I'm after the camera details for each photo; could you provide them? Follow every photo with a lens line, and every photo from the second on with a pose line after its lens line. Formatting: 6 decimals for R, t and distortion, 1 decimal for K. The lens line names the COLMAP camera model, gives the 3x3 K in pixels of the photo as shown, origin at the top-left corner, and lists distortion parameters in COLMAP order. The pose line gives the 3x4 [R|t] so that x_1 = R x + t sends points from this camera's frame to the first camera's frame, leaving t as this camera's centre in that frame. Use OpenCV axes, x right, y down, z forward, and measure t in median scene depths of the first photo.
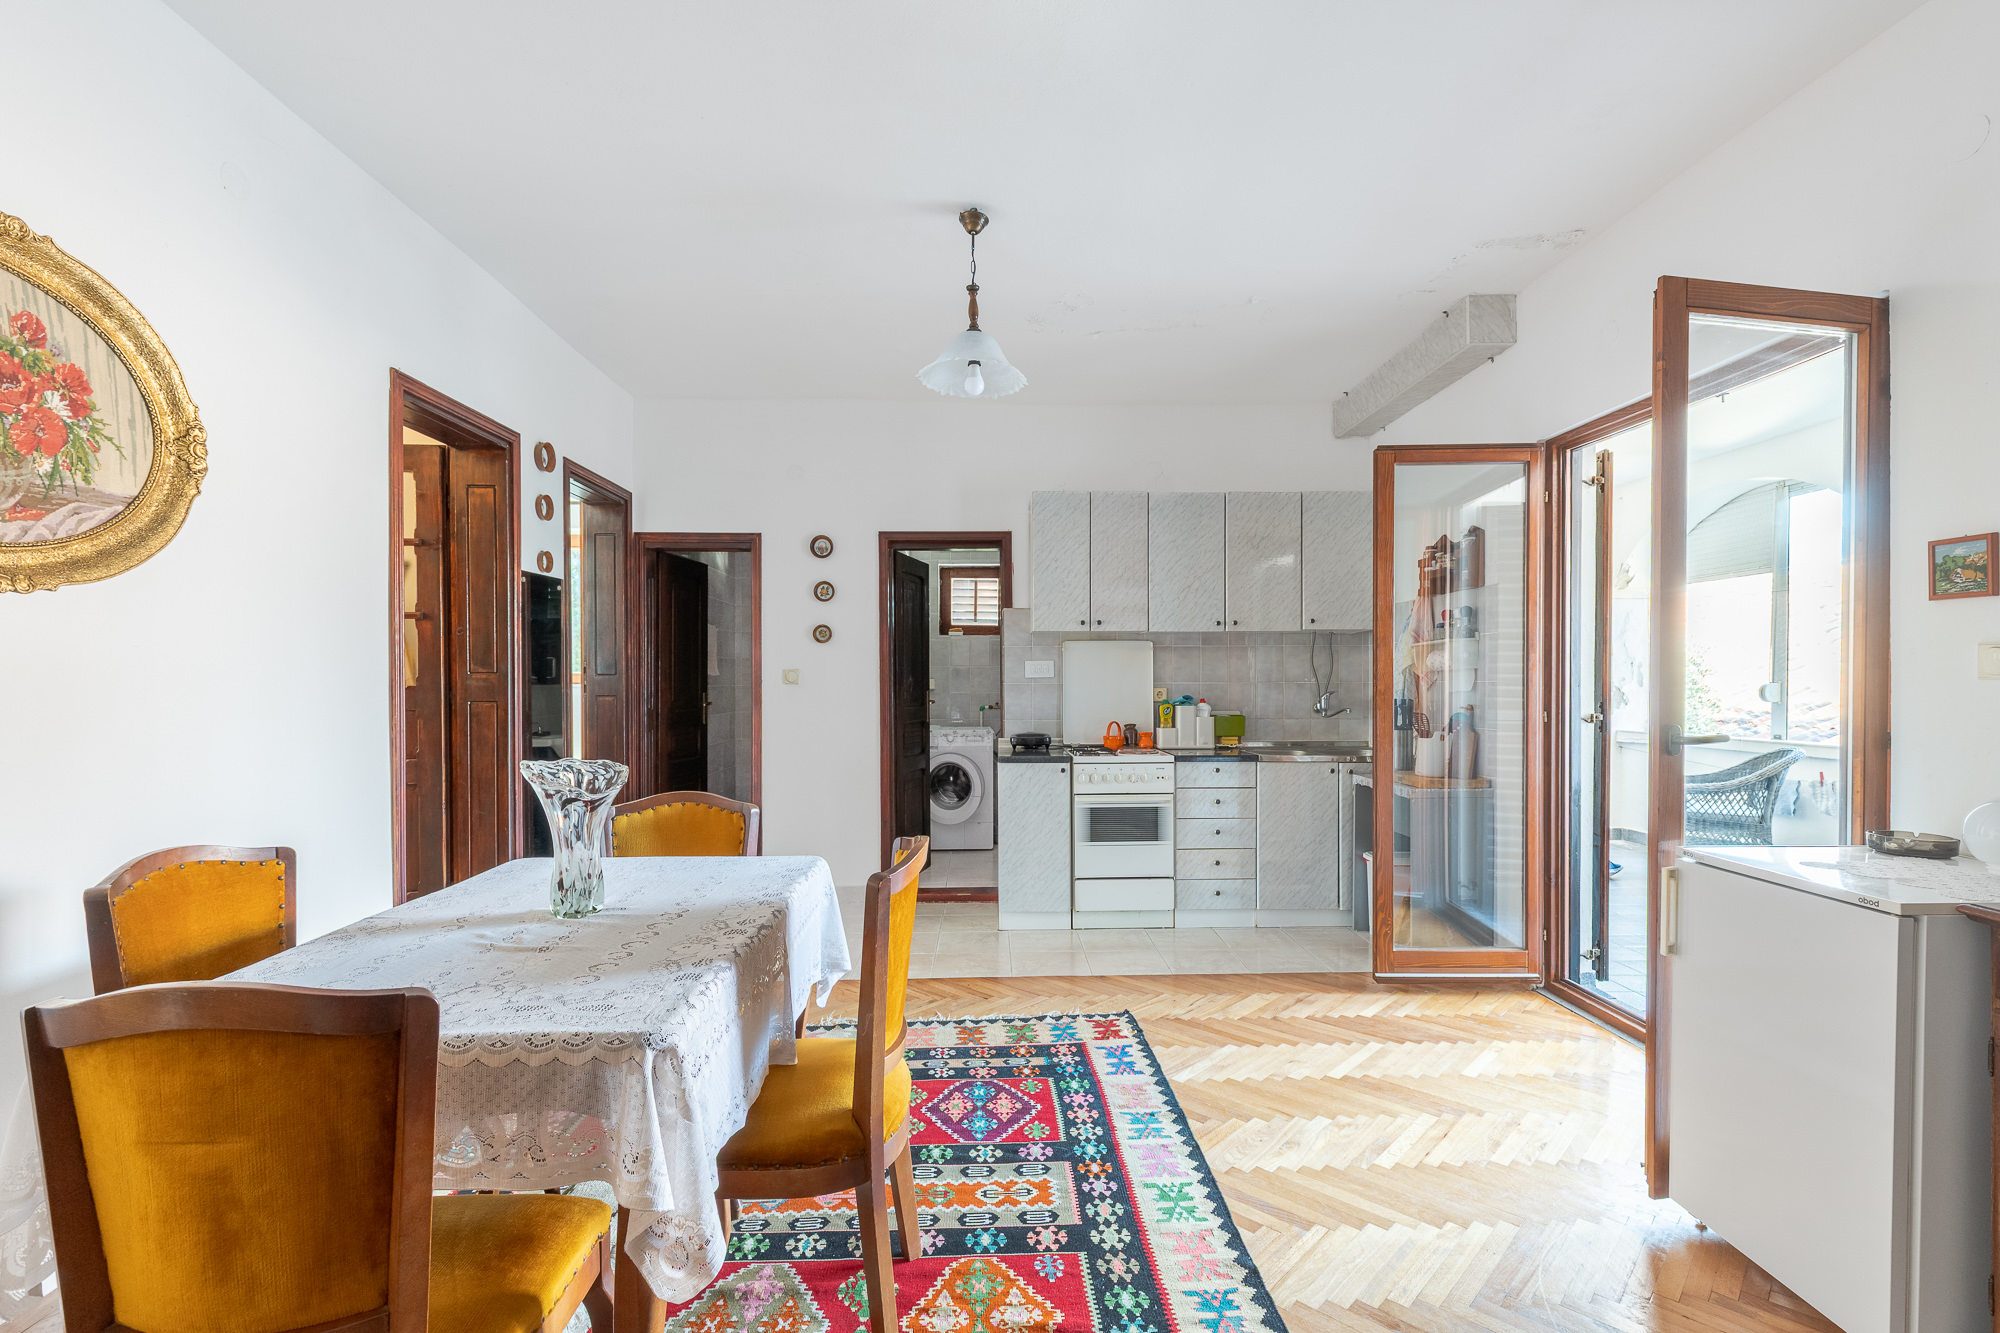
lens RADIAL K [[910.3, 0, 1002.6], [0, 910.3, 669.7], [0, 0, 1]] dist [0.003486, 0.000121]
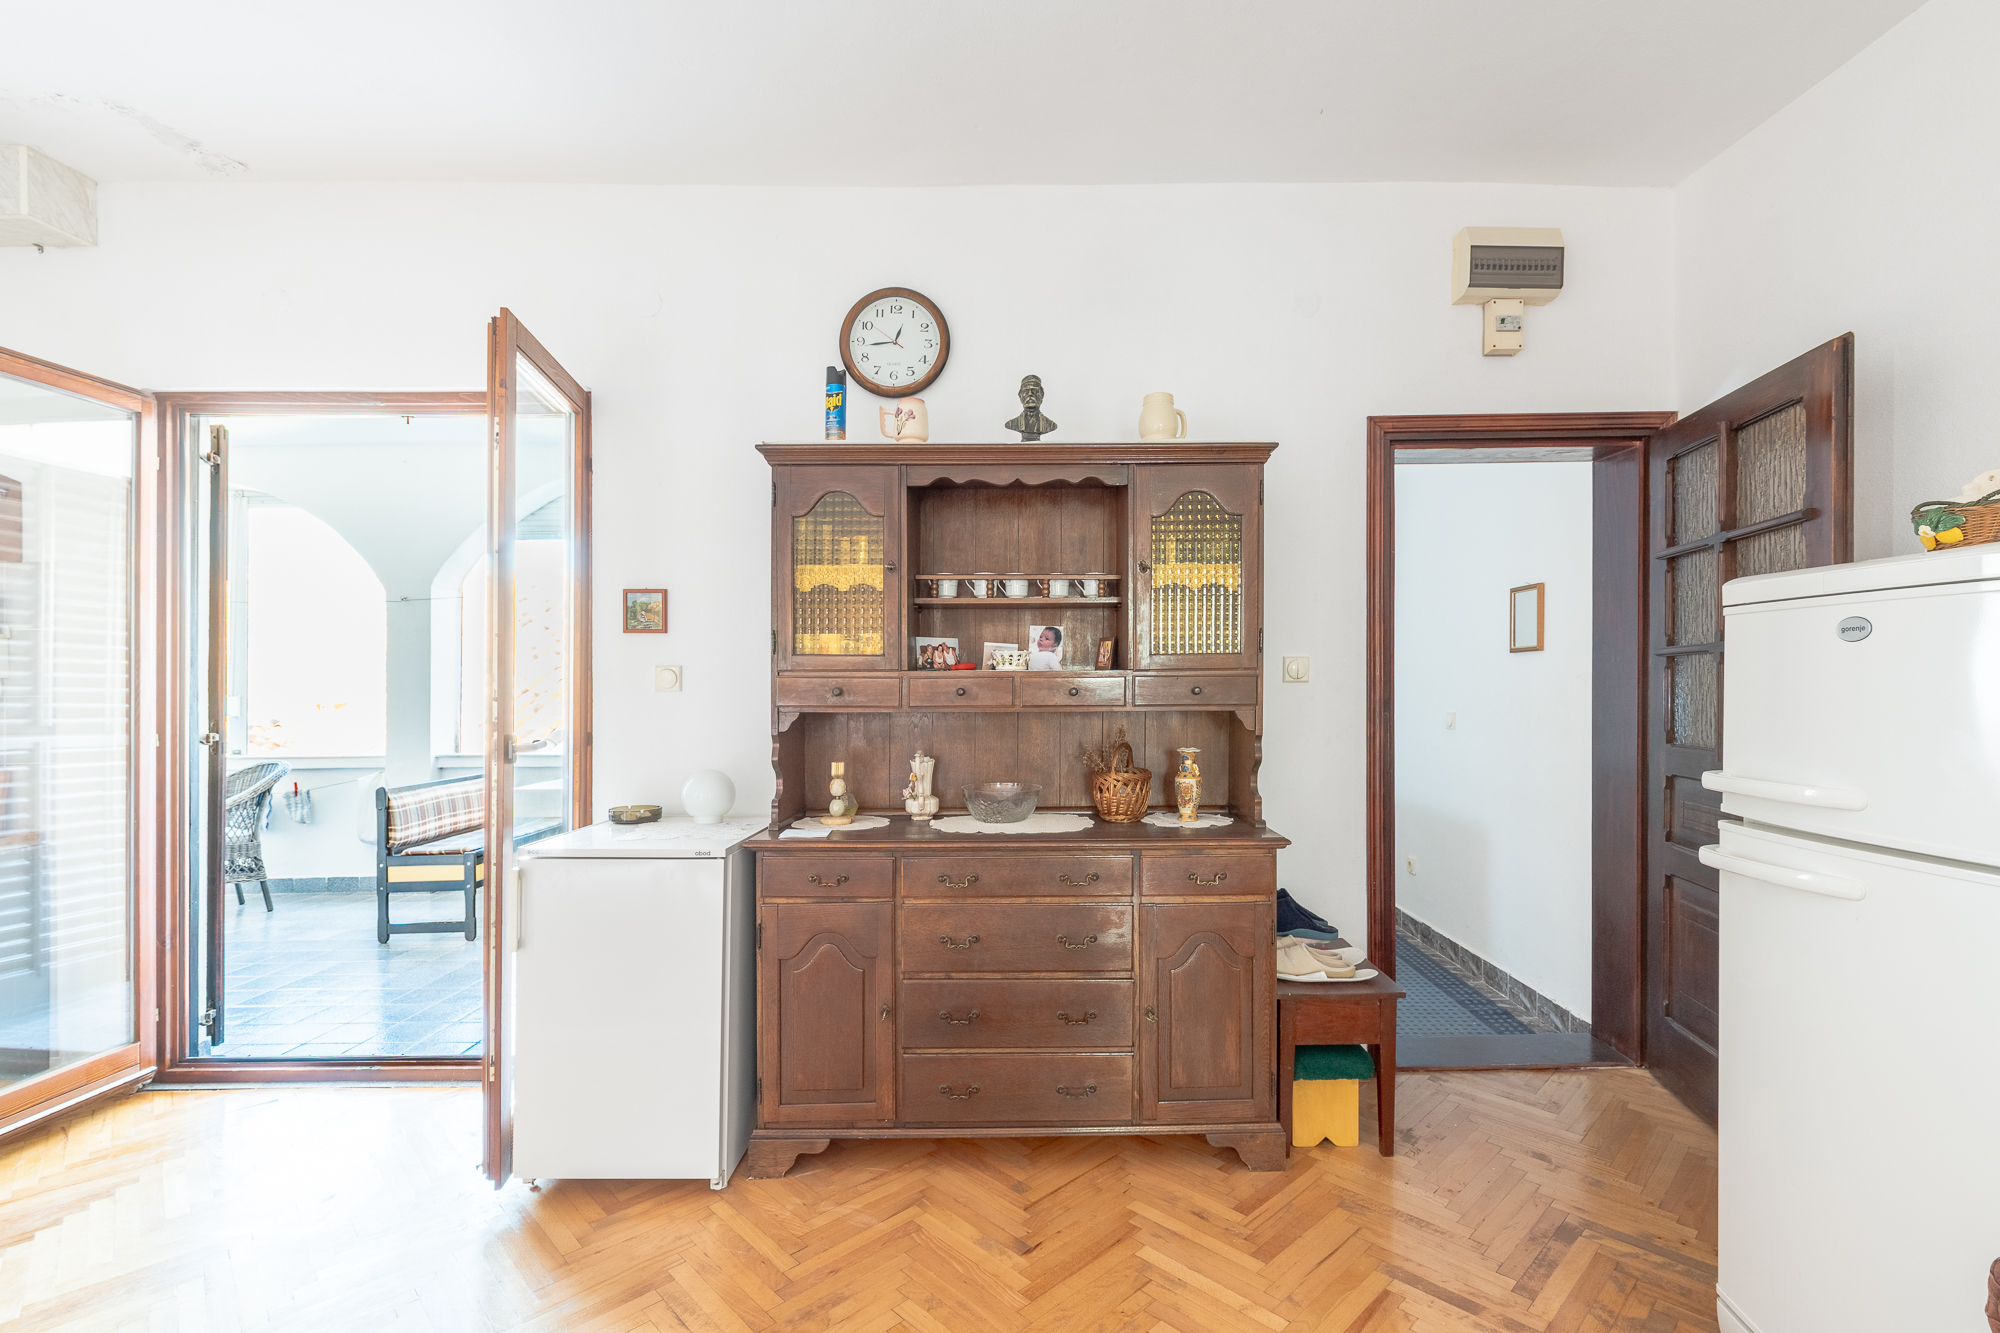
lens RADIAL K [[910.3, 0, 1043.9], [0, 910.3, 692.3], [0, 0, 1]] dist [0.003486, 0.000121]
pose [[0.005795, -0.002964, 0.999979, -0.326116], [-0.006158, 0.999977, 0.003000, 0.003882], [-0.999964, -0.006175, 0.005777, 0.369829]]
